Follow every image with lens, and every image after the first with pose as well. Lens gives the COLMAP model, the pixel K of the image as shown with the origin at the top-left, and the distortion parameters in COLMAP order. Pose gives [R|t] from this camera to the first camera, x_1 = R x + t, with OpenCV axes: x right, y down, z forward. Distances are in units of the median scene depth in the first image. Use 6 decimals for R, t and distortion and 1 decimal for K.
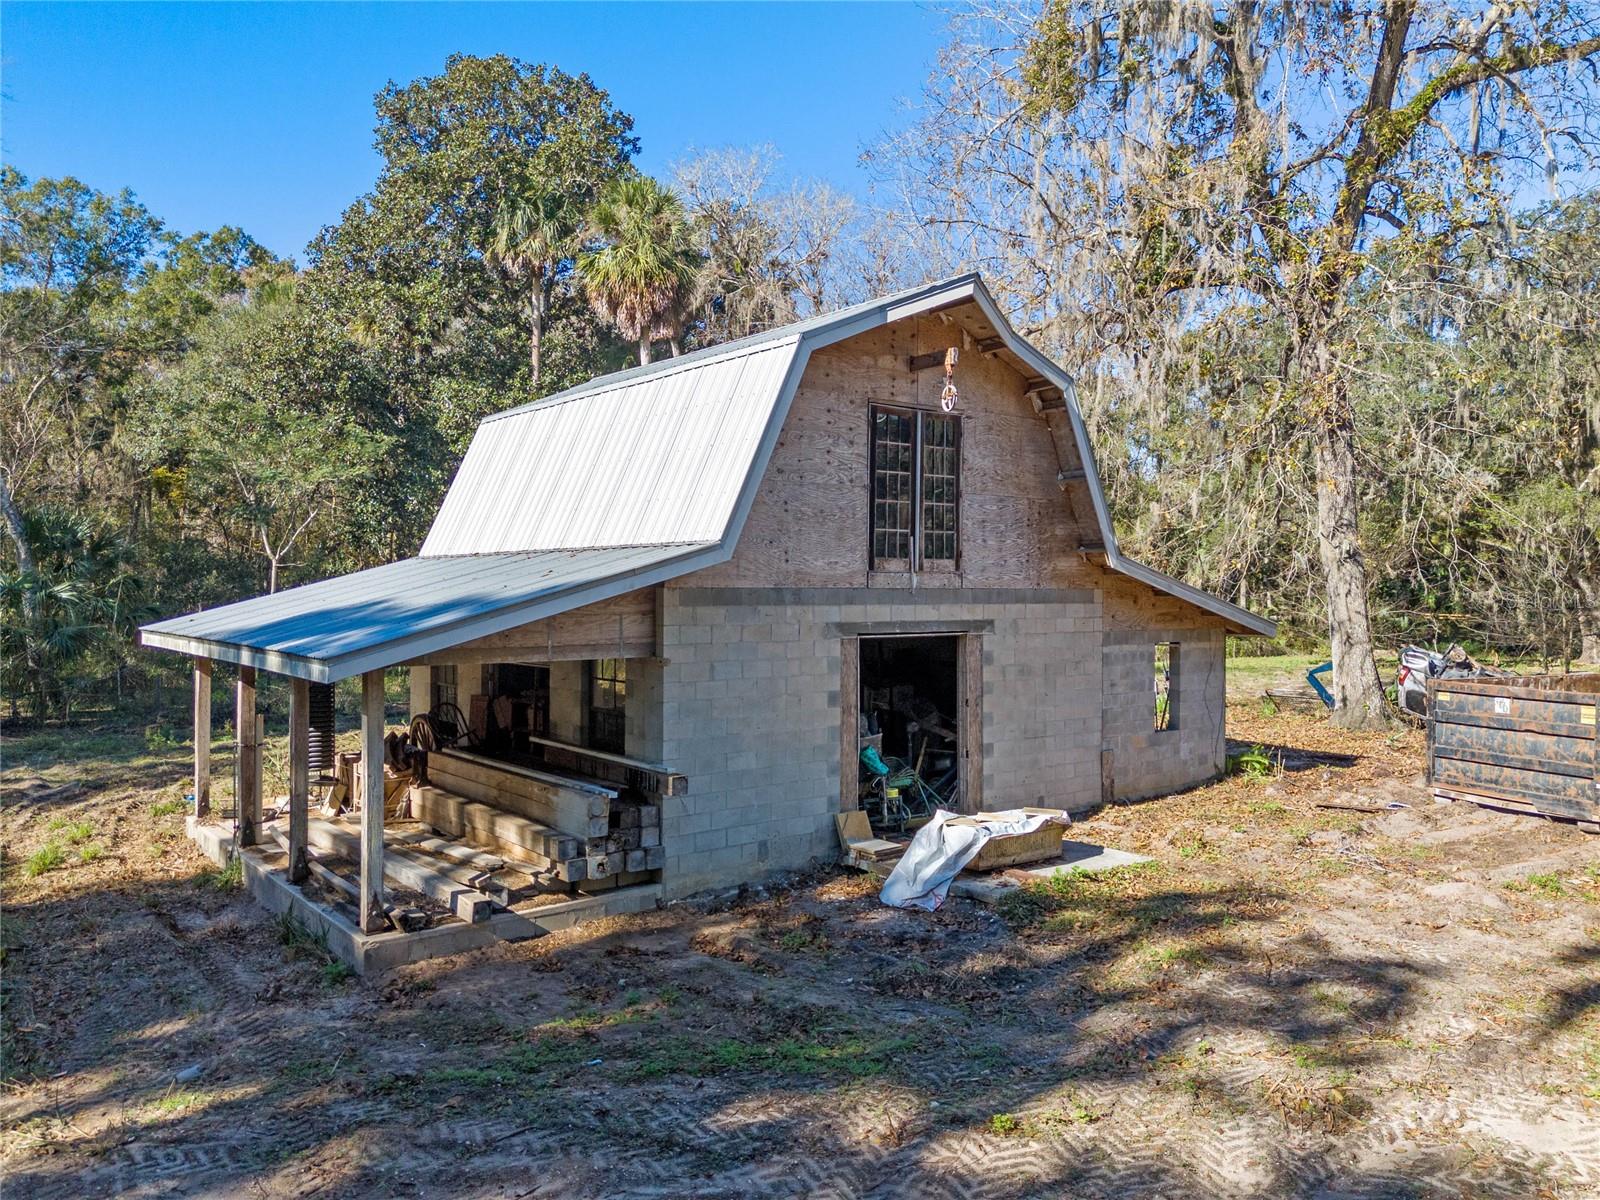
lens RADIAL K [[1181.1, 0, 793.8], [0, 1181.1, 595.2], [0, 0, 1]] dist [0.059265, -0.034221]
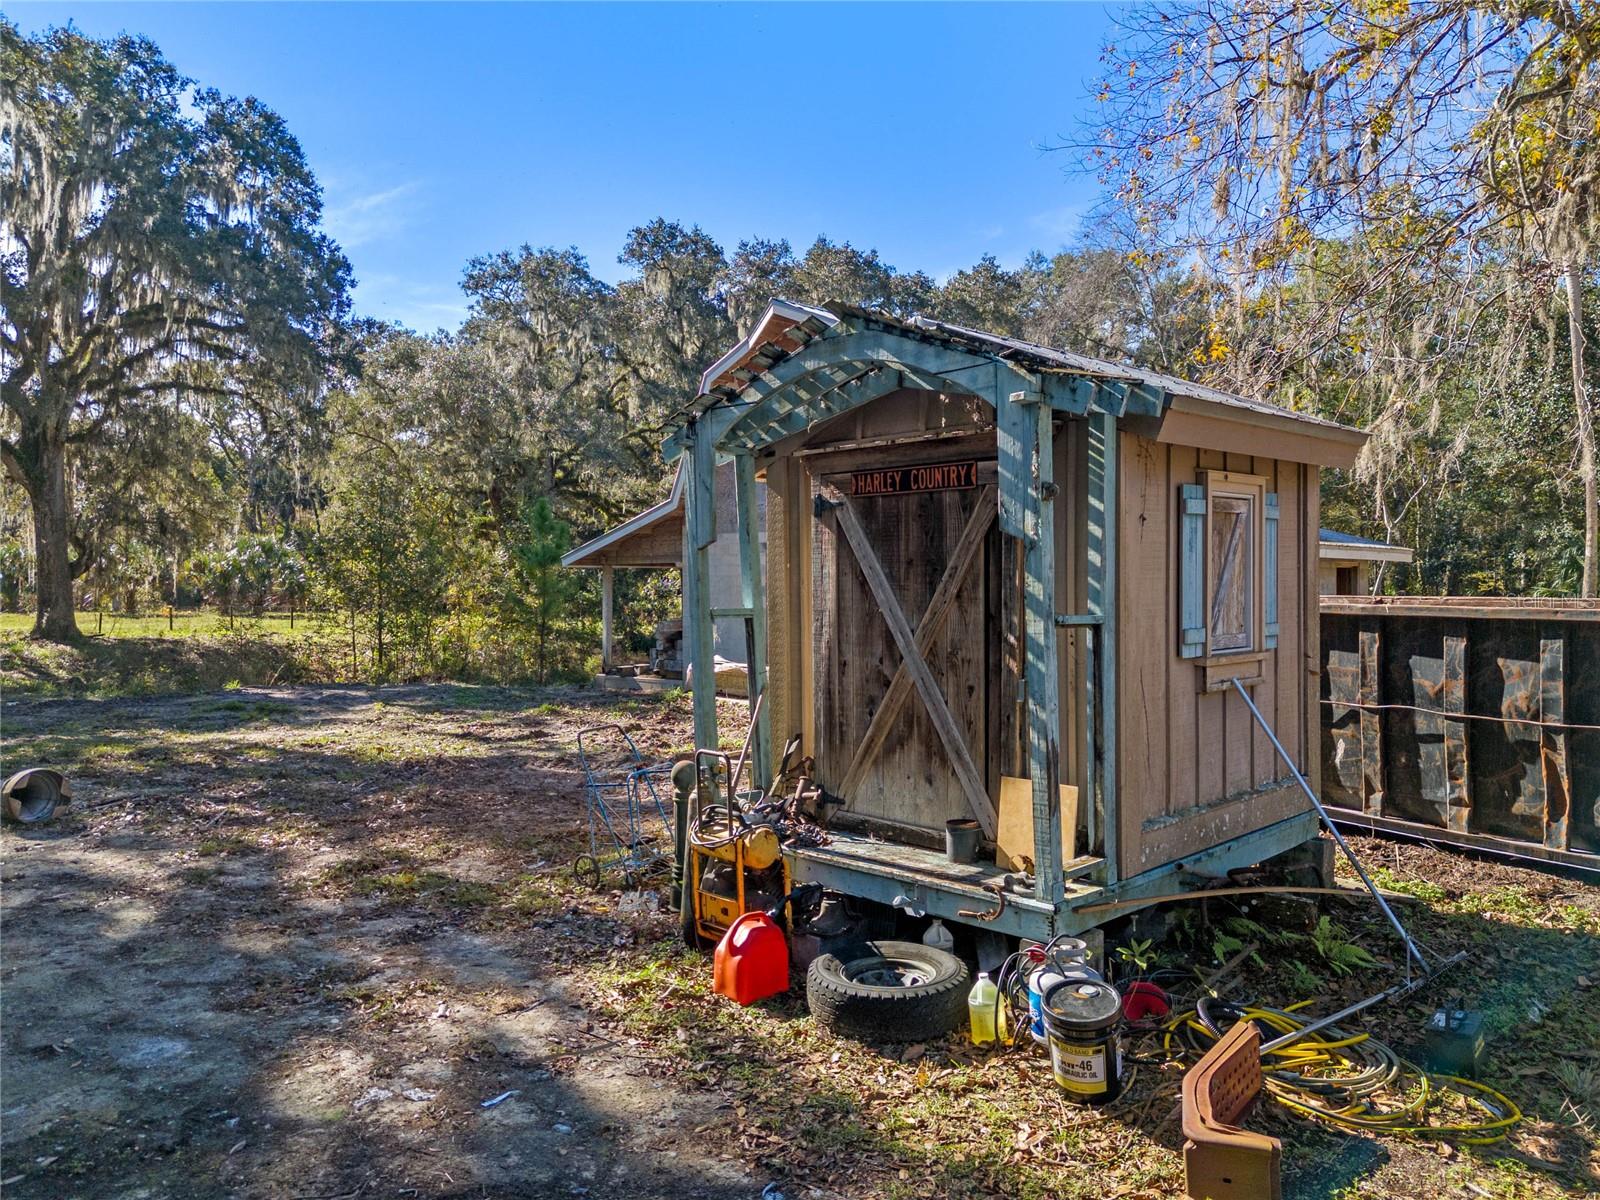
lens RADIAL K [[1181.1, 0, 808.8], [0, 1181.1, 604.1], [0, 0, 1]] dist [0.059265, -0.034221]
pose [[0.120682, 0.010350, -0.992637, 1.541569], [-0.006611, 0.999932, 0.009622, 0.086632], [0.992669, 0.005401, 0.120743, 0.832084]]
